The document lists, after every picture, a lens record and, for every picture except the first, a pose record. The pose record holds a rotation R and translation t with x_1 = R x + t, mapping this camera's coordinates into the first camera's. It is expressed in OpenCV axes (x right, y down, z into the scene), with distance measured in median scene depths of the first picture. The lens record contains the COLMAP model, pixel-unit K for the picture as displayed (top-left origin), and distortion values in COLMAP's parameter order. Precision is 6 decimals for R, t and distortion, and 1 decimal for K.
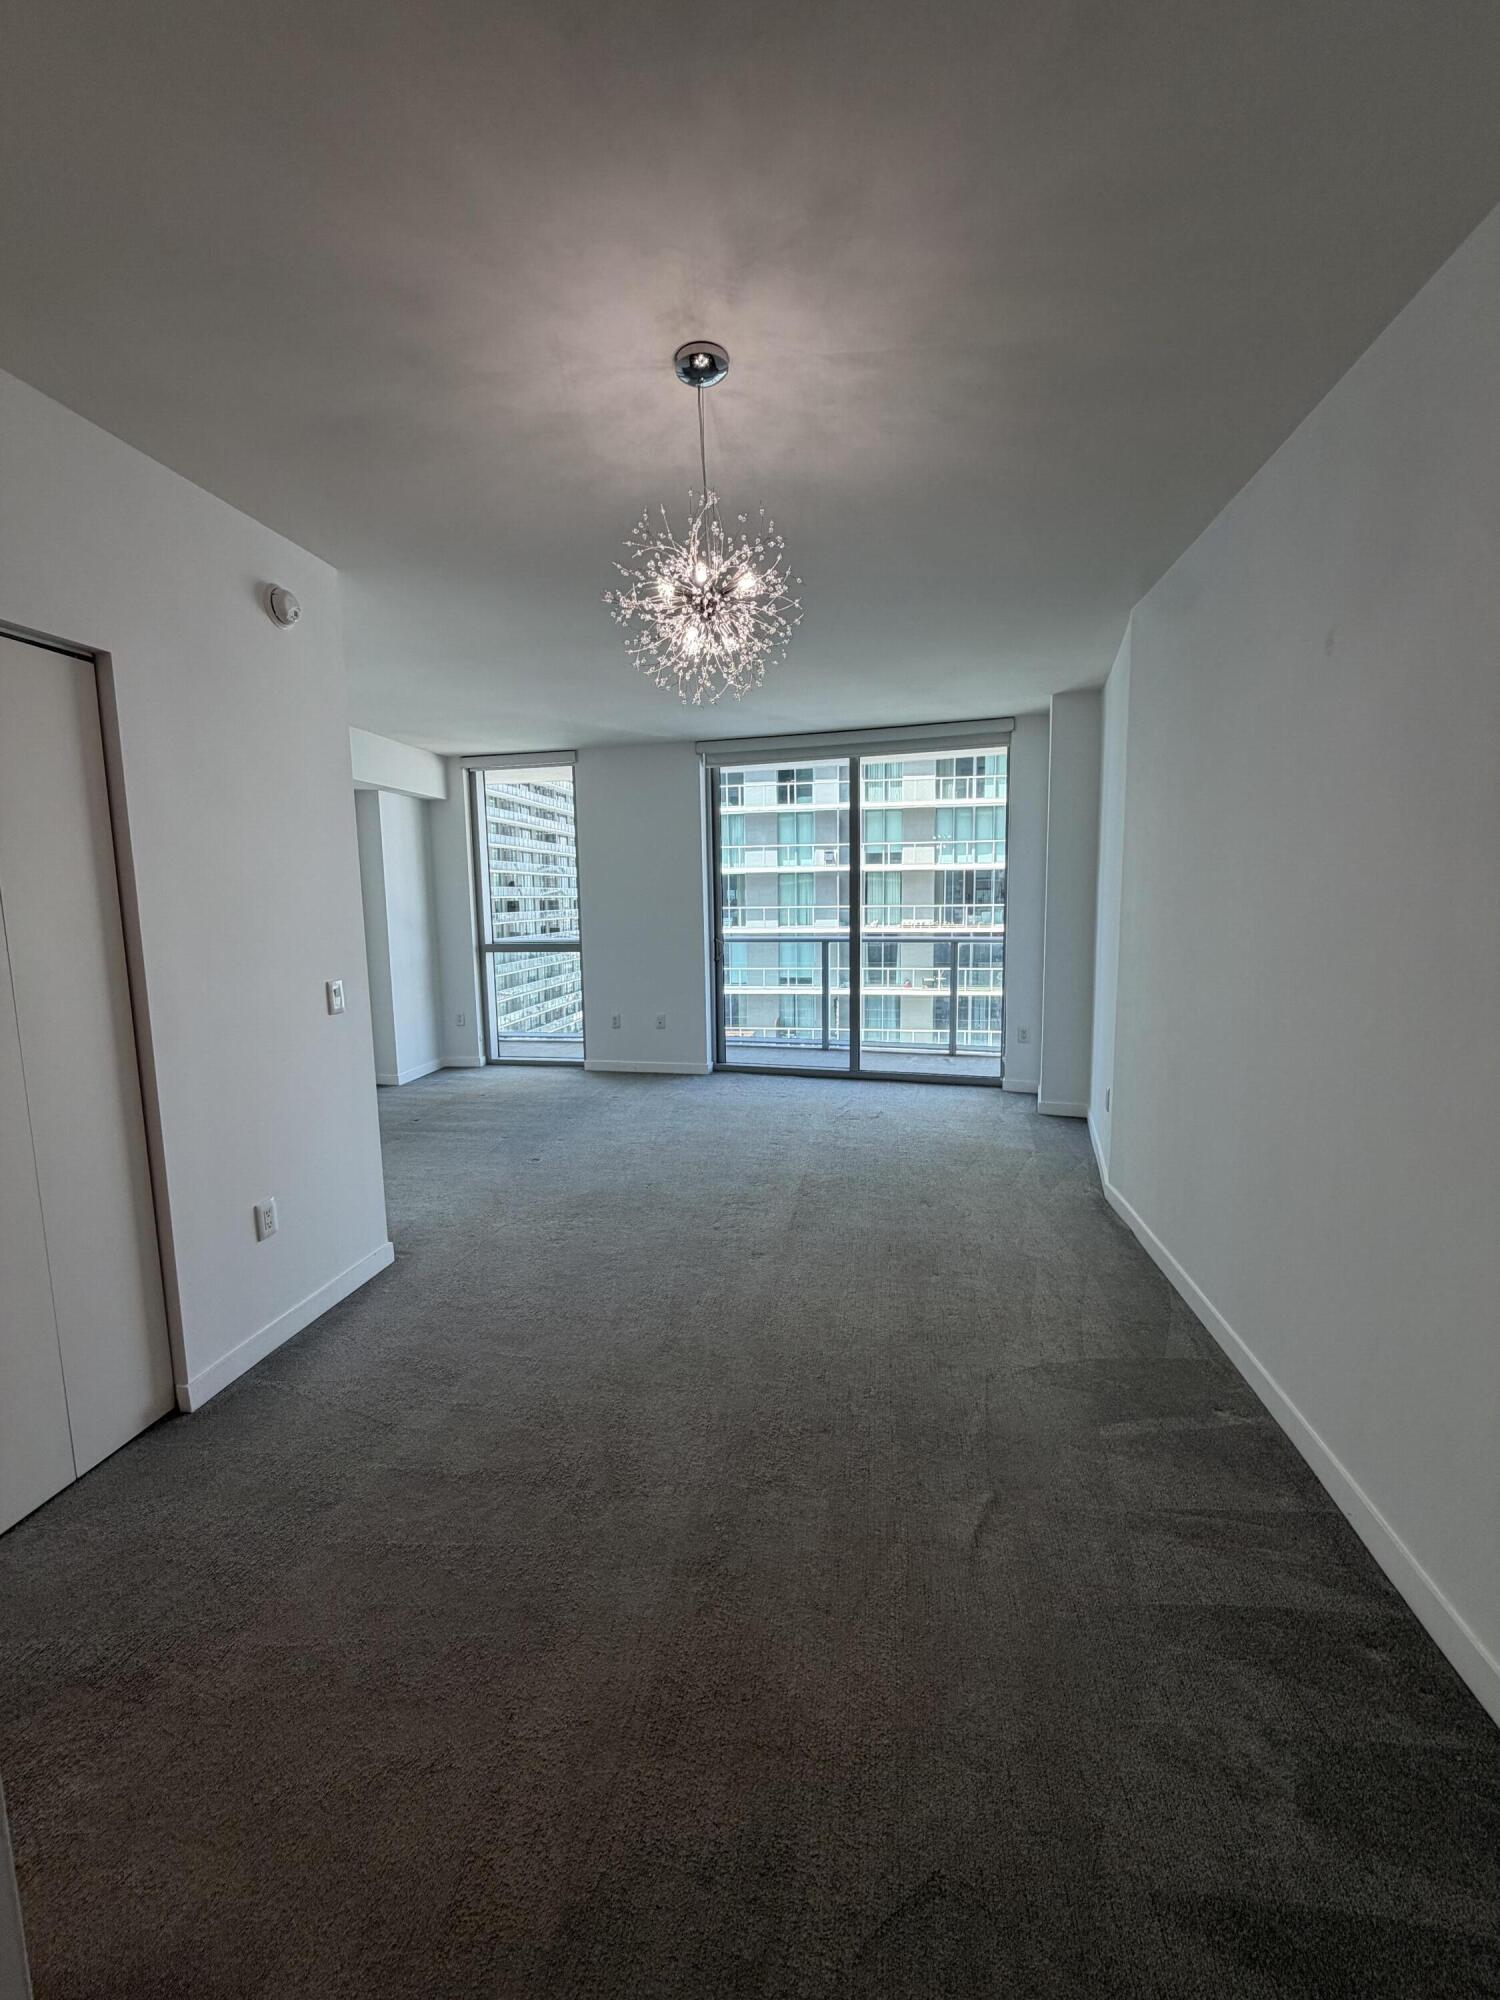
lens RADIAL K [[799.1, 0, 748.9], [0, 799.1, 993.4], [0, 0, 1]] dist [0.000014, 0.000129]
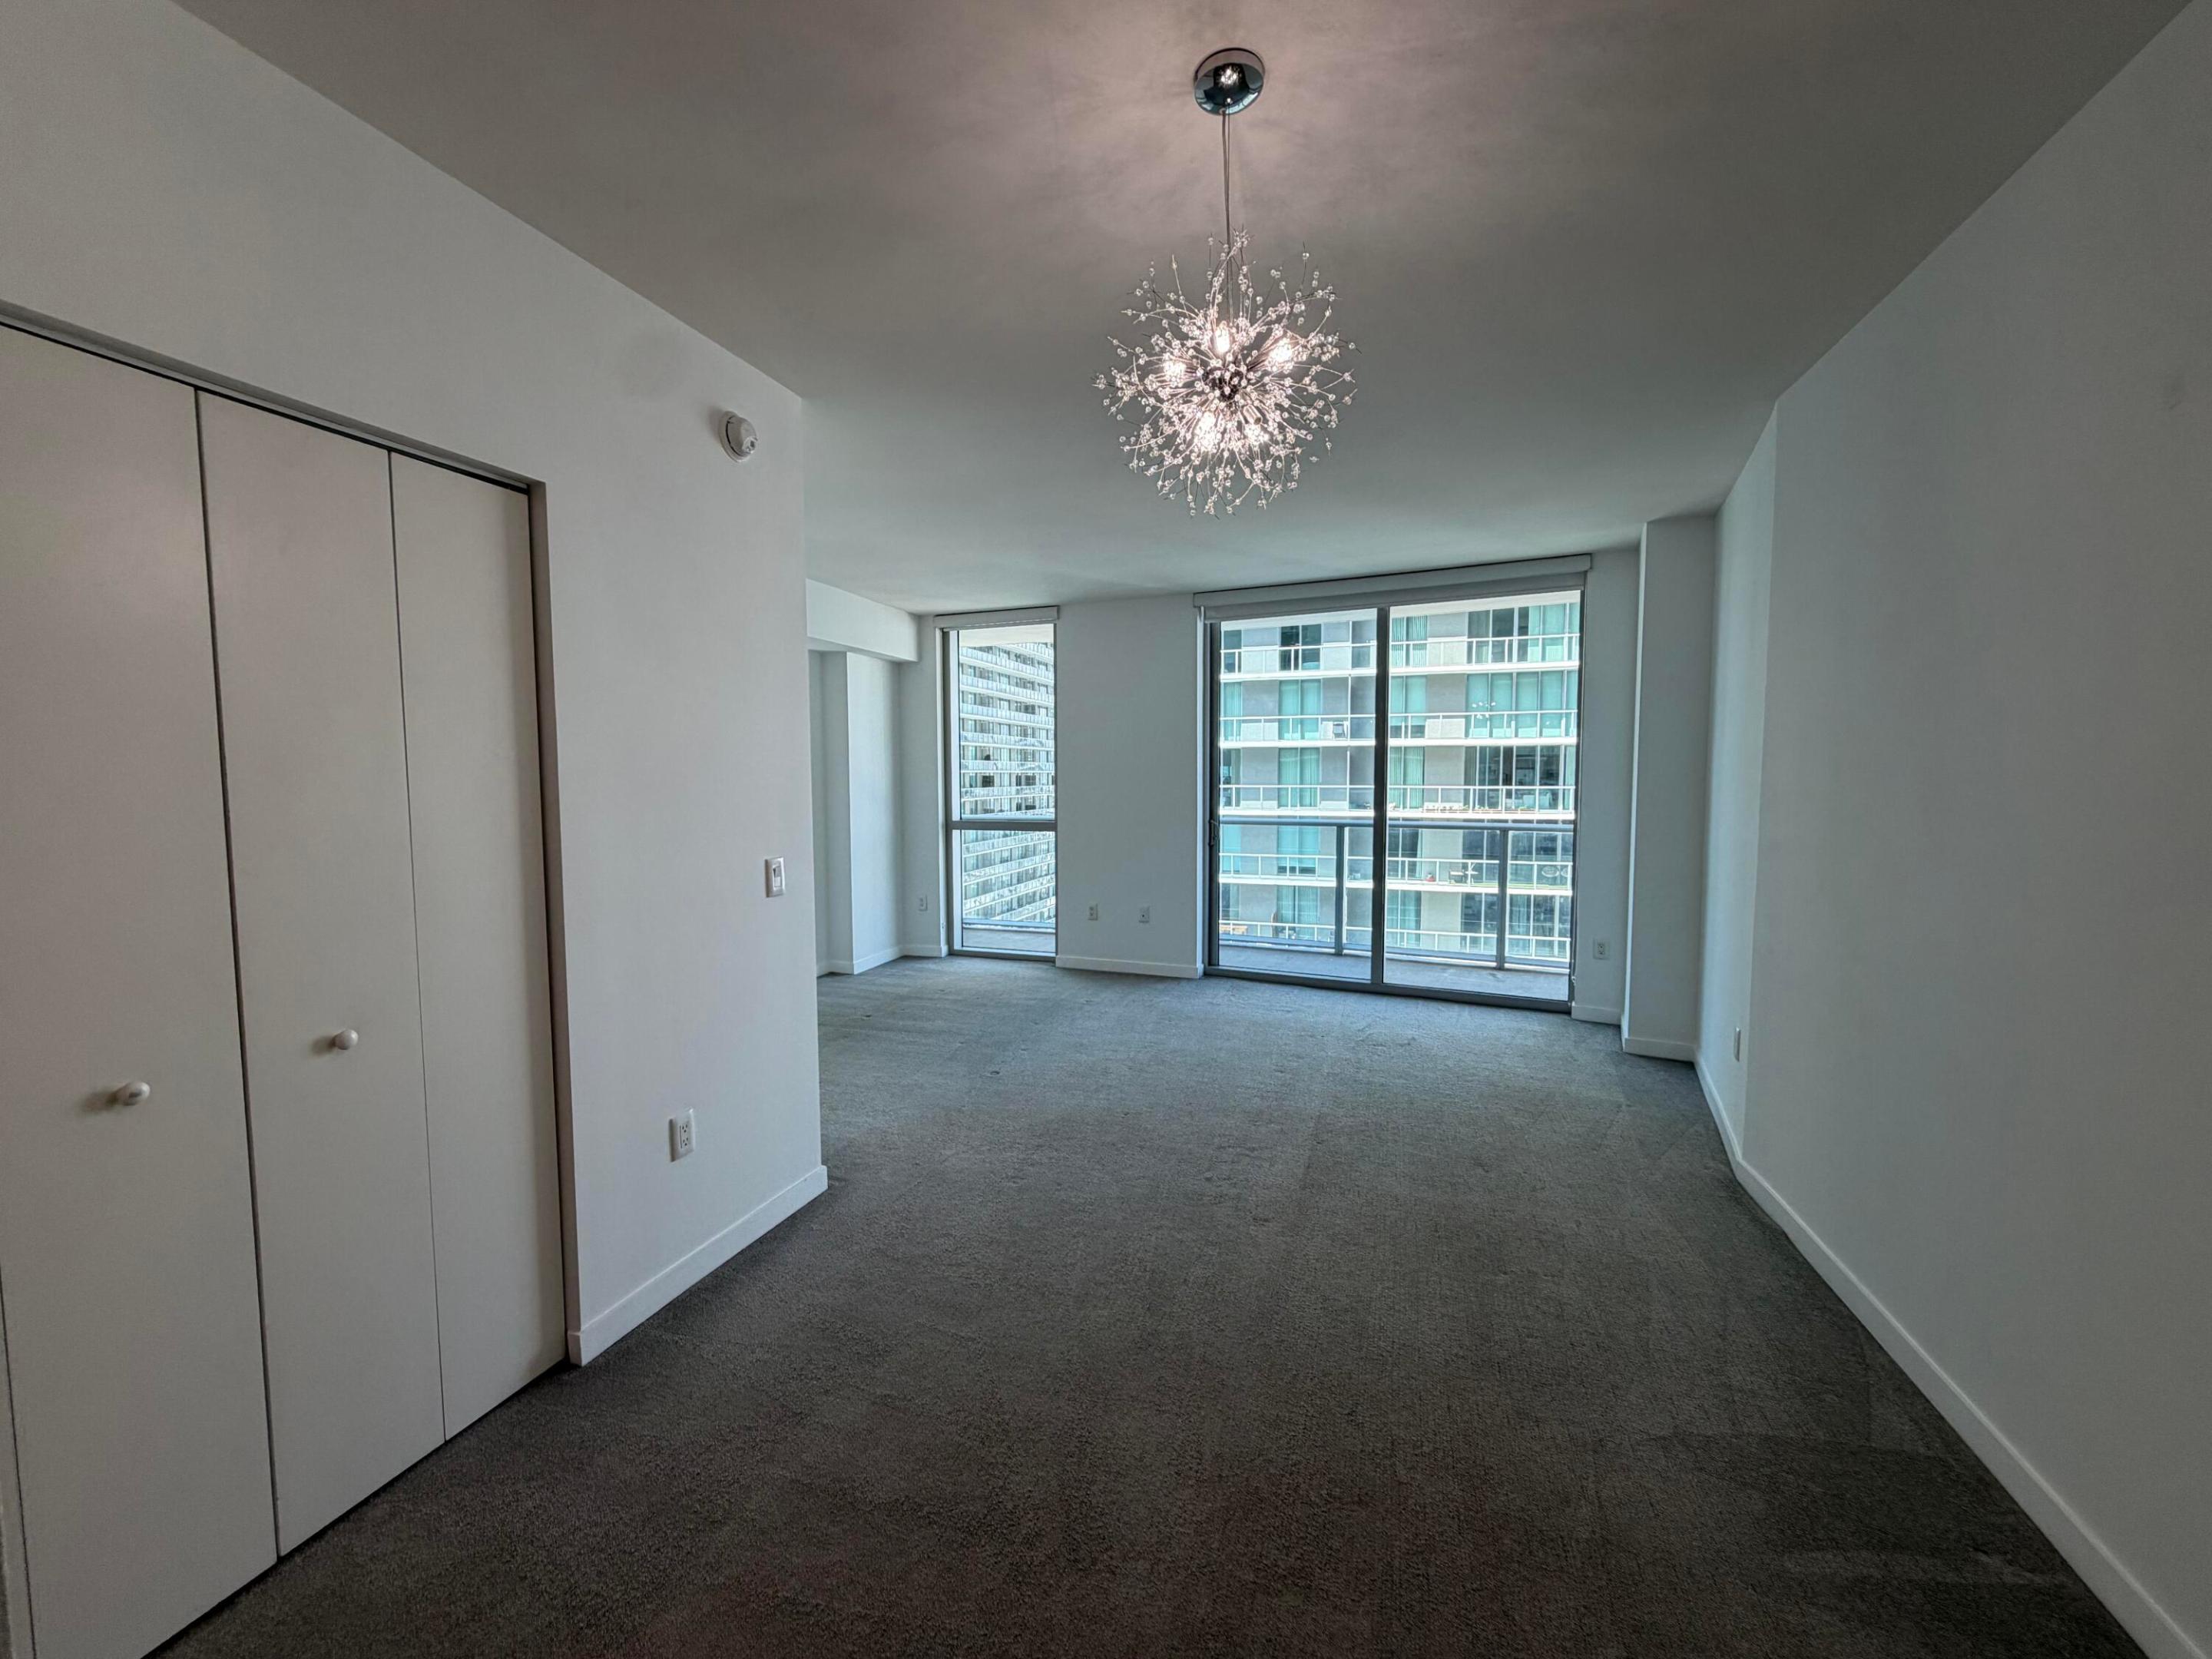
lens RADIAL K [[883.8, 0, 1097.0], [0, 883.8, 832.5], [0, 0, 1]] dist [0.000014, 0.000129]
pose [[0.986541, 0.023165, -0.161863, -0.016821], [-0.031838, 0.998181, -0.051193, -0.004989], [0.160383, 0.055657, 0.985484, 0.096757]]
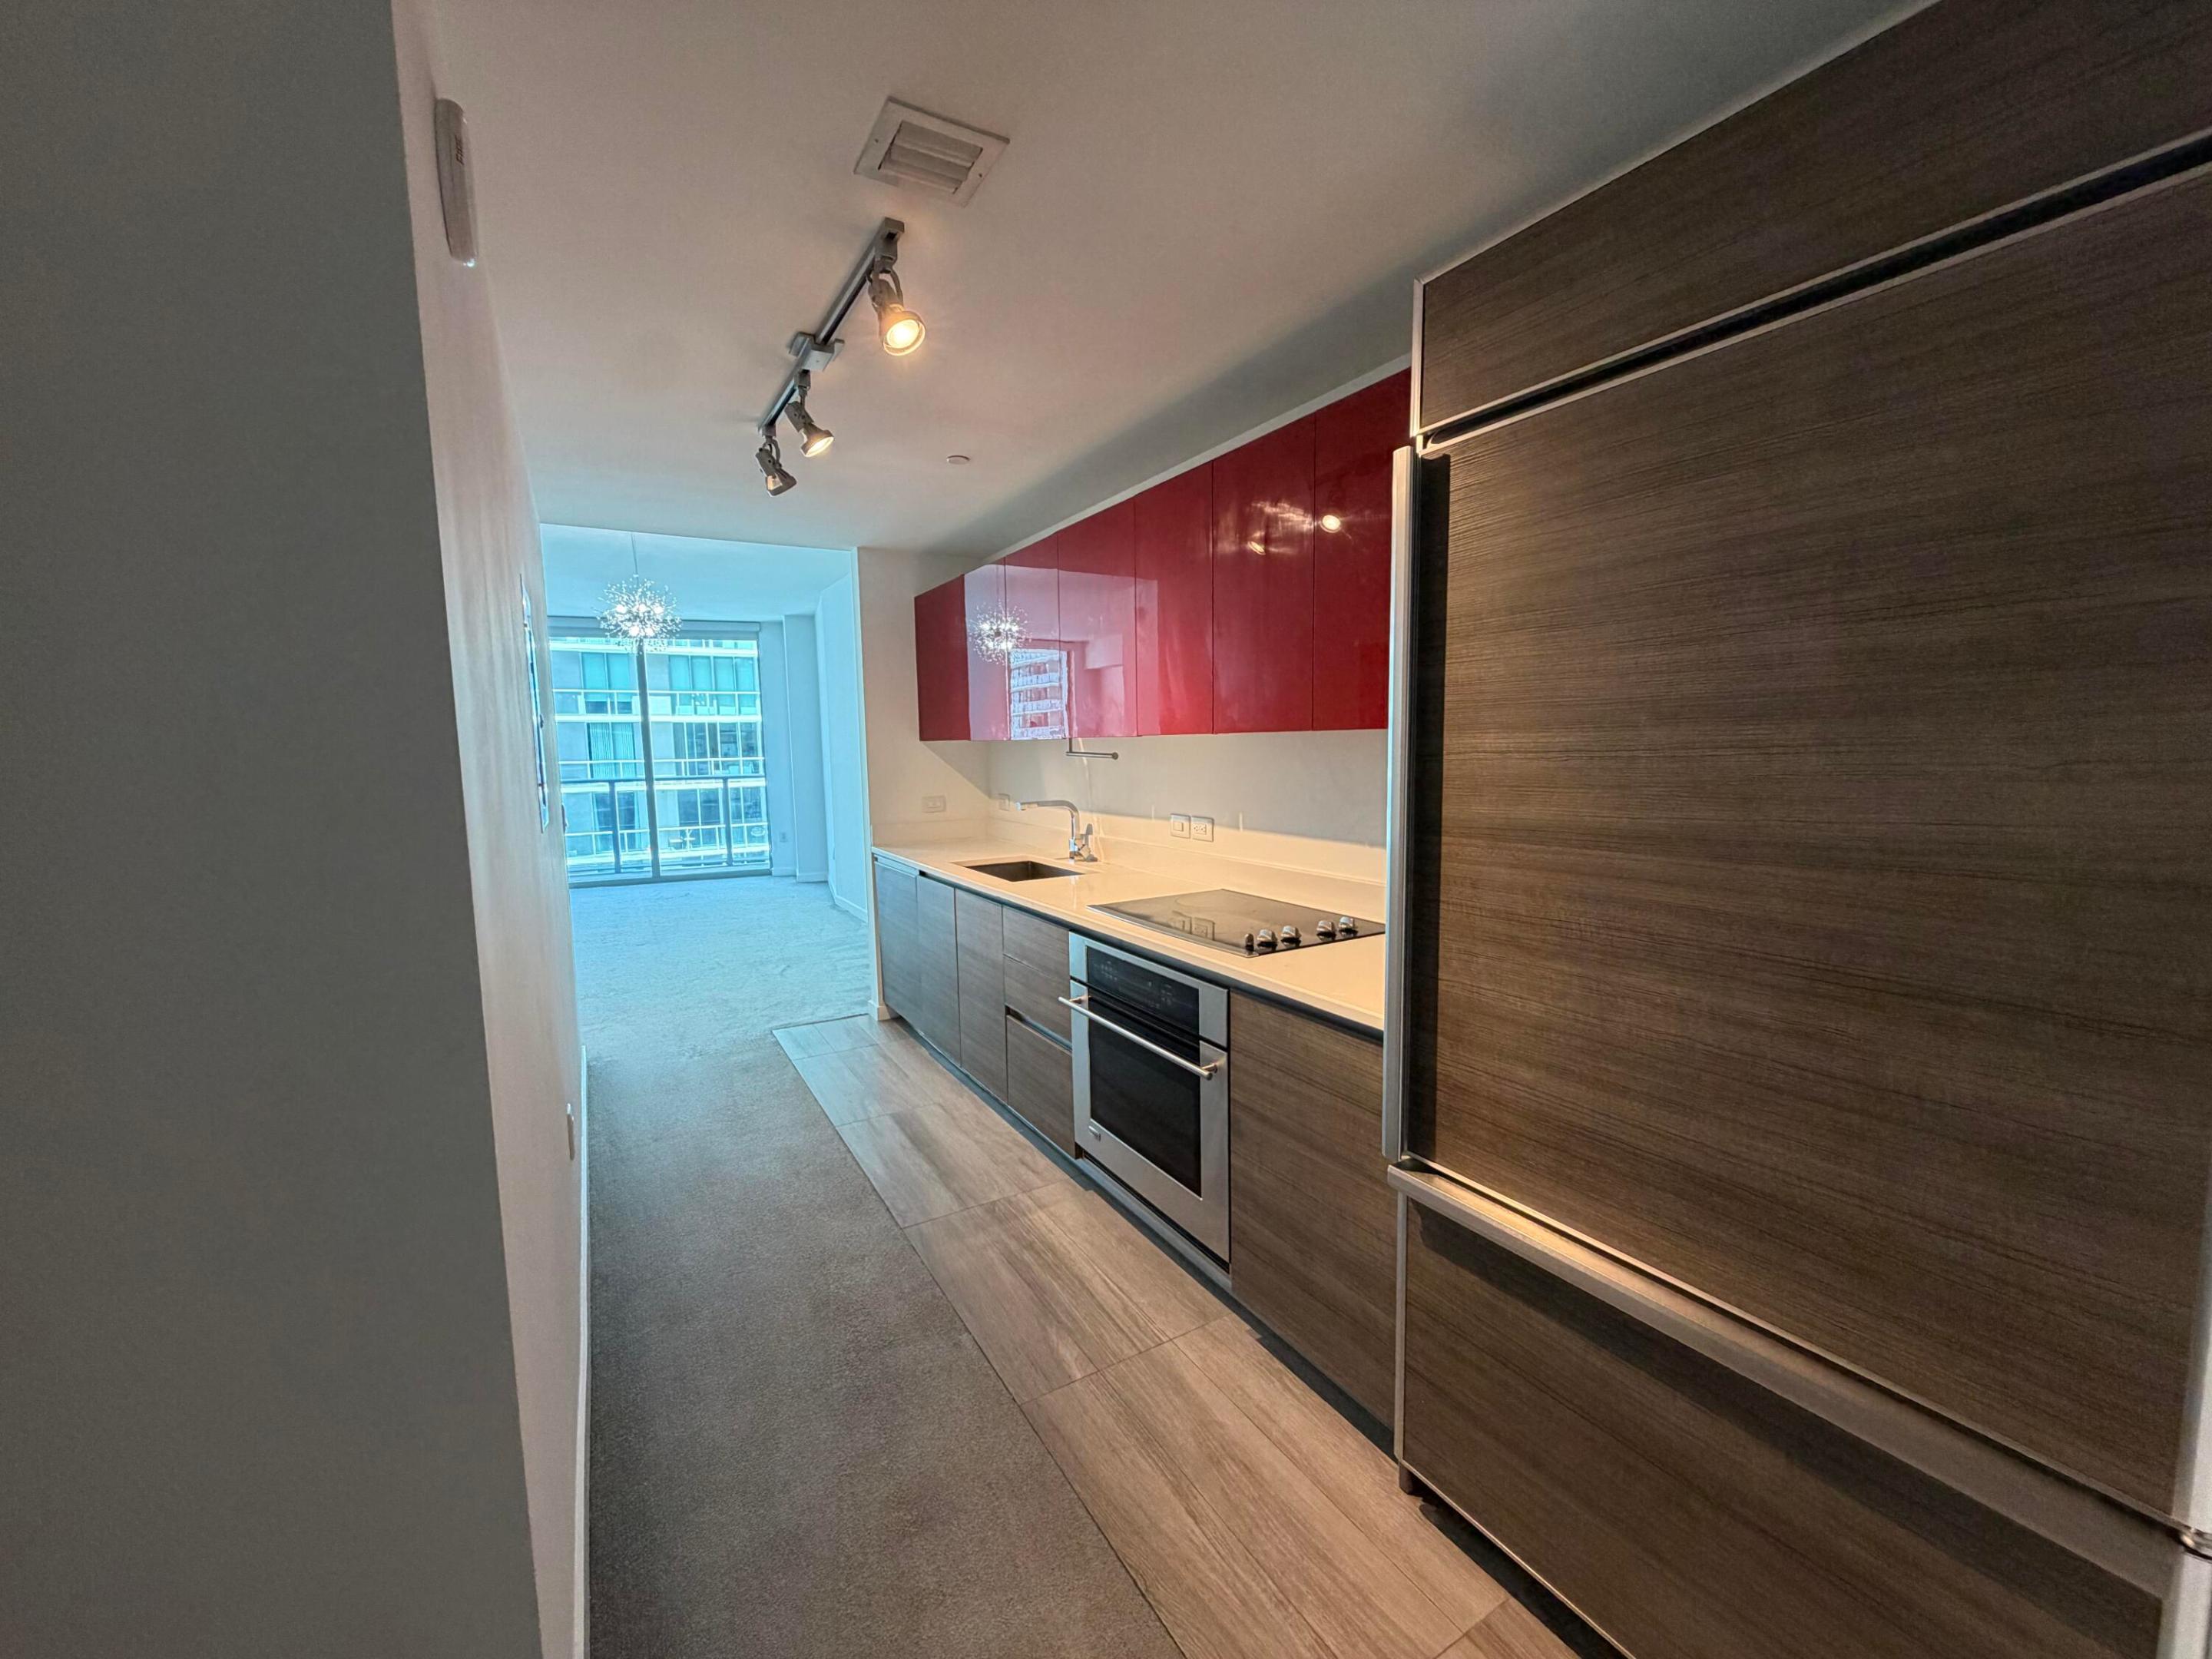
lens RADIAL K [[883.8, 0, 1100.5], [0, 883.8, 827.2], [0, 0, 1]] dist [0.000014, 0.000129]
pose [[0.774669, -0.061918, 0.629328, -0.412652], [0.084267, 0.996427, -0.005692, 0.170577], [-0.626727, 0.057441, 0.777119, -1.143738]]
